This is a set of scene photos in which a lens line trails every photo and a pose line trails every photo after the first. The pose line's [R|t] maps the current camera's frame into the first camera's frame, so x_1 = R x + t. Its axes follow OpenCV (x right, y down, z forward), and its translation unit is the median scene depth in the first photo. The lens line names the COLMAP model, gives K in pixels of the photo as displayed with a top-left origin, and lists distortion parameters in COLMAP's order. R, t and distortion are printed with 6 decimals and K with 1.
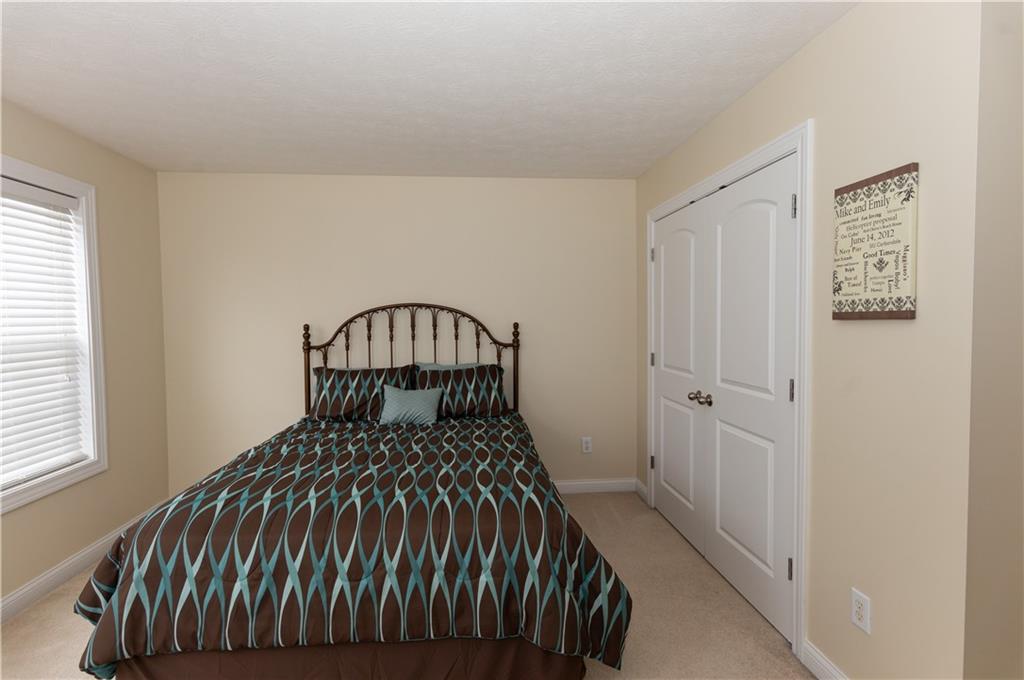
lens RADIAL K [[496.4, 0, 512.0], [0, 496.4, 340.0], [0, 0, 1]] dist [-0.001386, -0.000041]
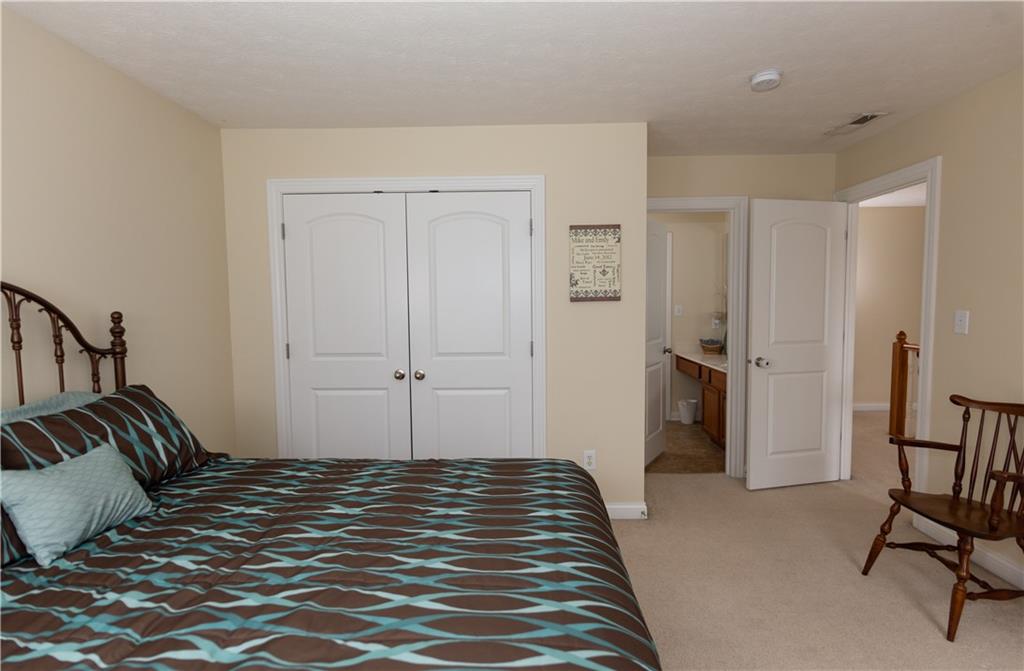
lens RADIAL K [[523.9, 0, 485.4], [0, 523.9, 339.3], [0, 0, 1]] dist [0.000926, 0.000110]
pose [[0.114895, -0.063196, 0.991365, -1.208668], [0.055129, 0.996842, 0.057156, -0.032023], [-0.991847, 0.048086, 0.118016, 1.109660]]
